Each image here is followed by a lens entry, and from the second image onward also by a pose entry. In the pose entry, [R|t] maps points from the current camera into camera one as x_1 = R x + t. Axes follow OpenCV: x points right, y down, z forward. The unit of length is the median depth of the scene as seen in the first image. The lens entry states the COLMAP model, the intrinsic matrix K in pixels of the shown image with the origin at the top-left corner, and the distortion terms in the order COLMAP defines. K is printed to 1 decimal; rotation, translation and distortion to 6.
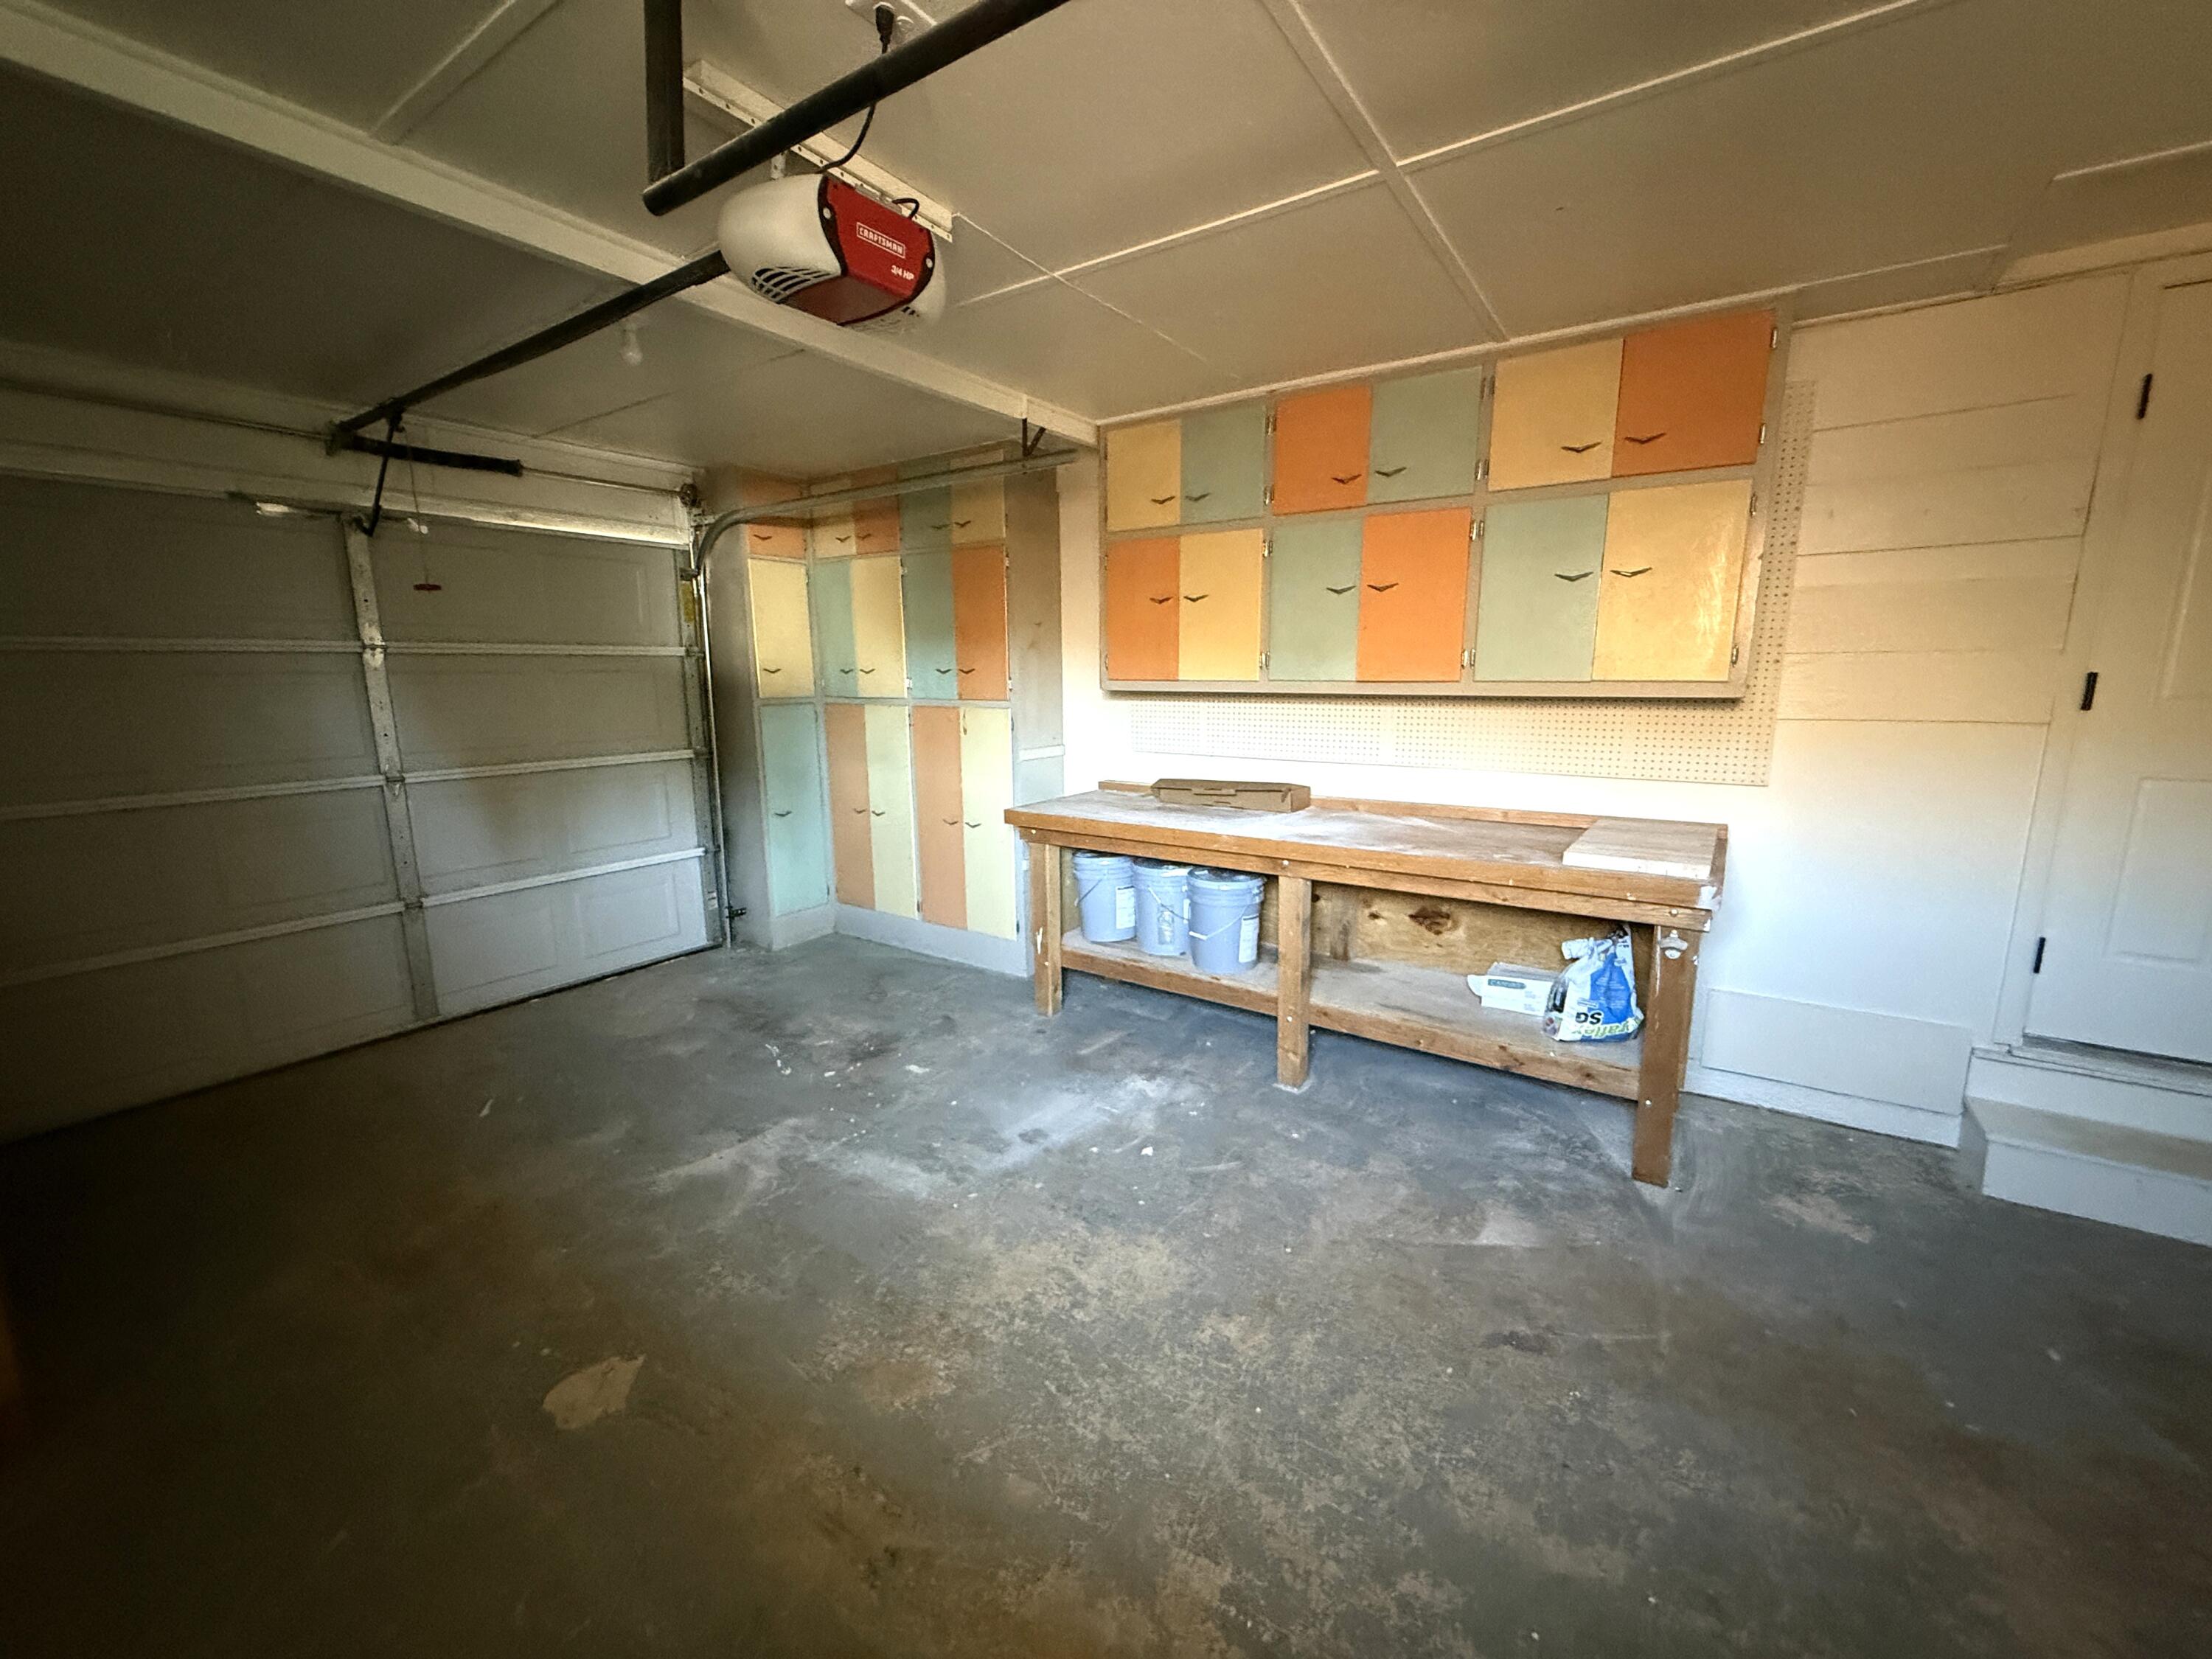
lens RADIAL K [[881.4, 0, 1106.0], [0, 881.4, 829.5], [0, 0, 1]] dist [-0.001297, 0.000388]
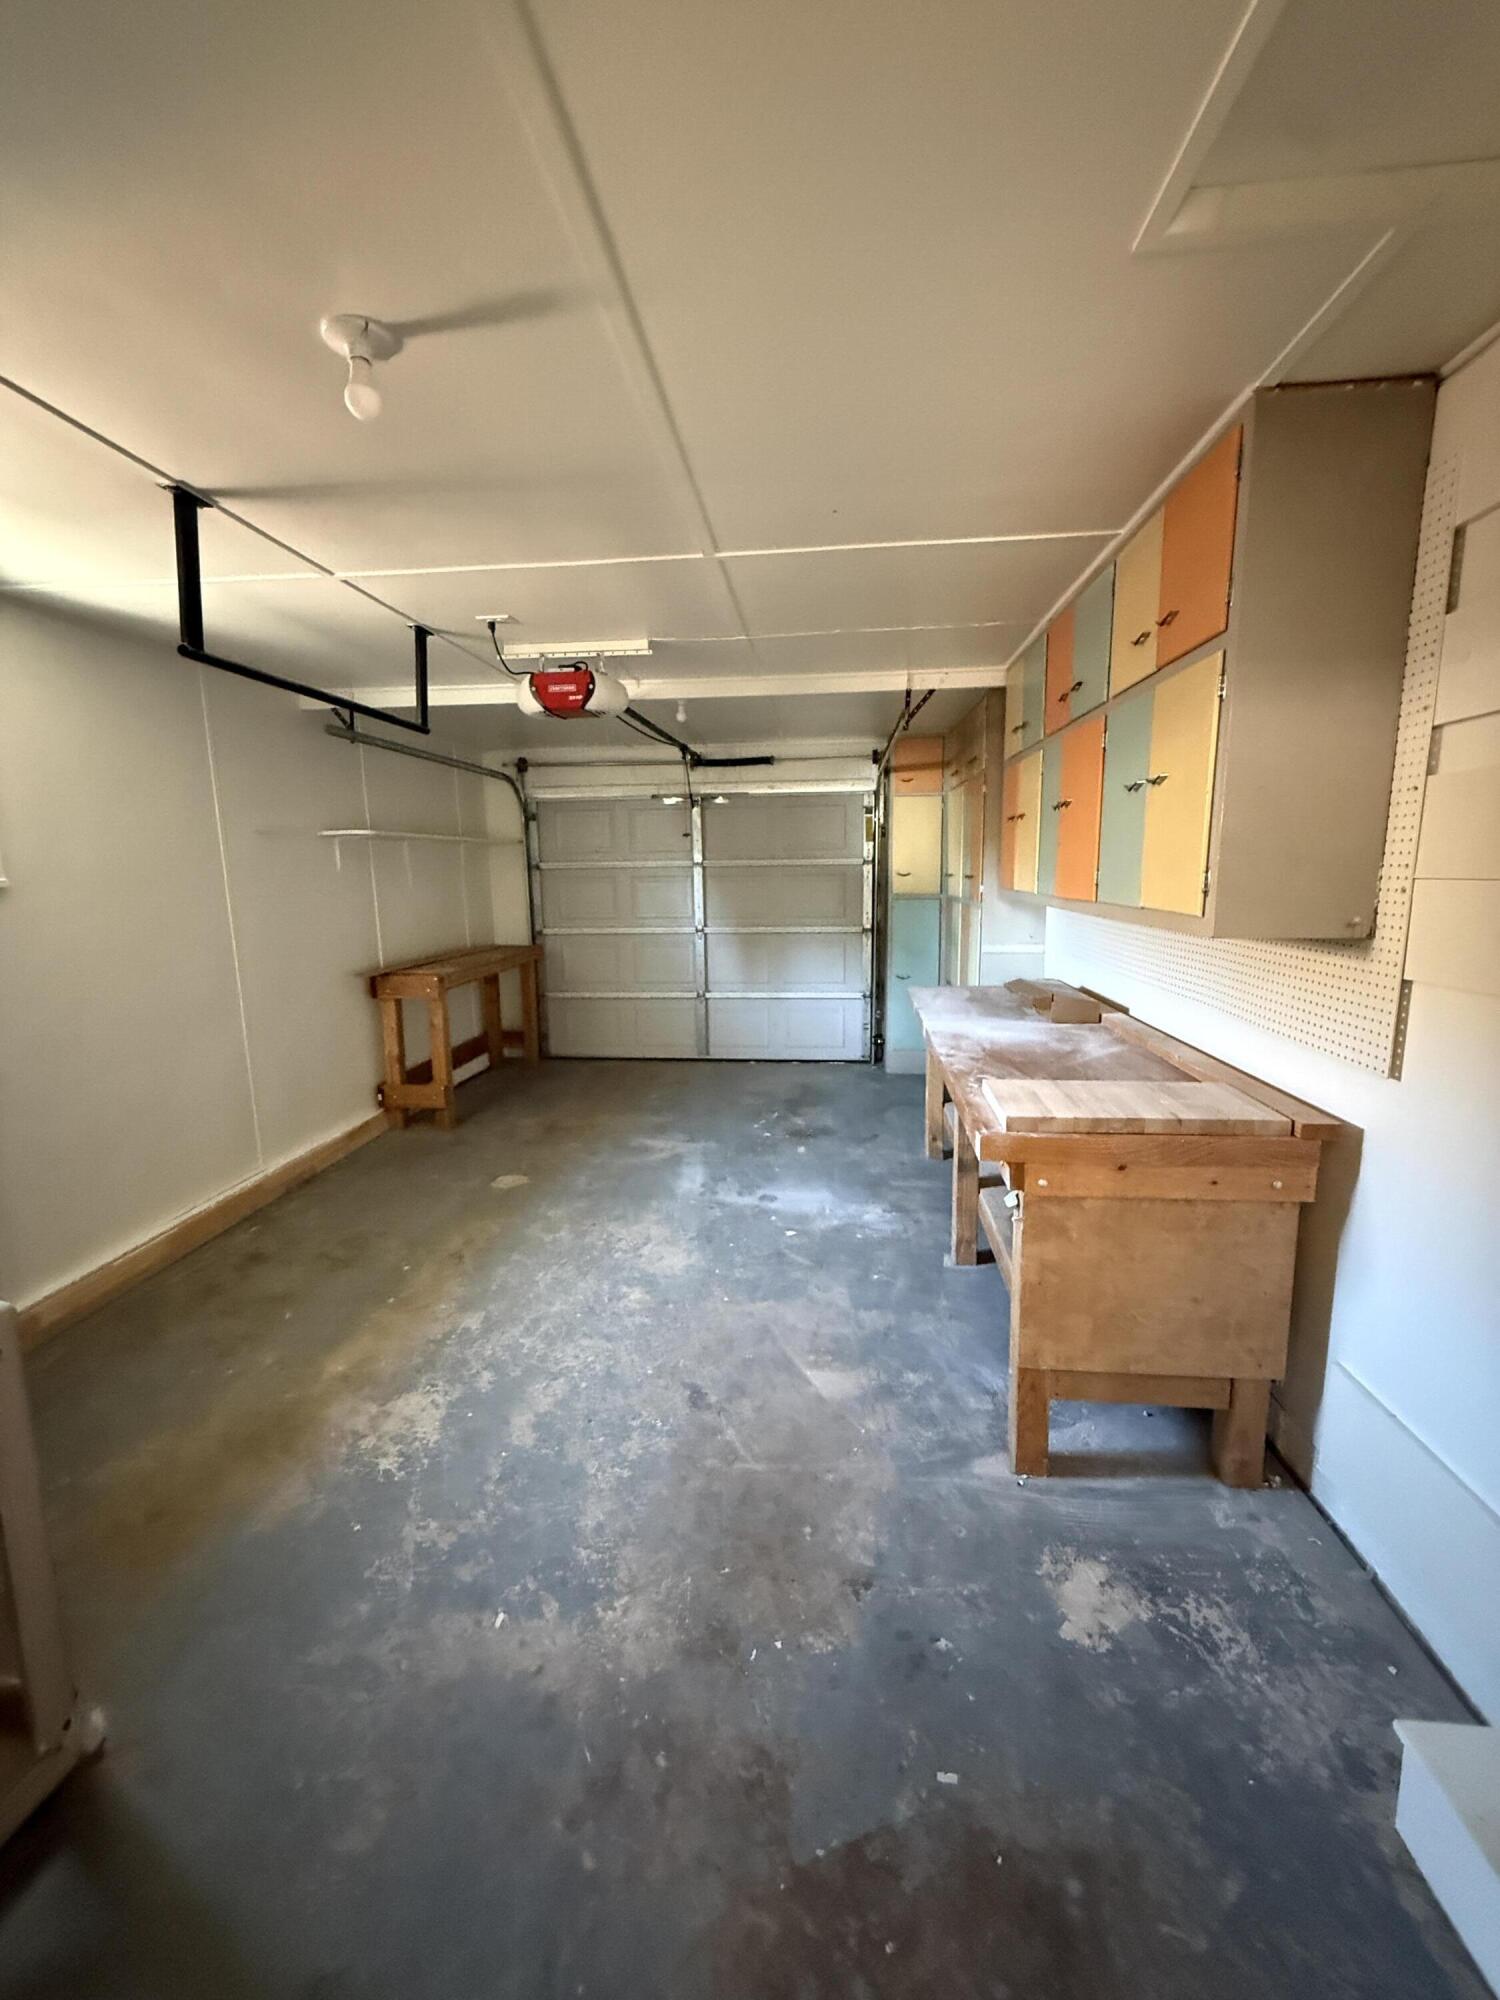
lens RADIAL K [[818.7, 0, 767.2], [0, 818.7, 996.8], [0, 0, 1]] dist [0.000416, -0.000410]
pose [[0.478276, 0.138299, -0.867252, 1.047407], [-0.147676, 0.986126, 0.075815, -0.085723], [0.865704, 0.091812, 0.492064, 0.297118]]
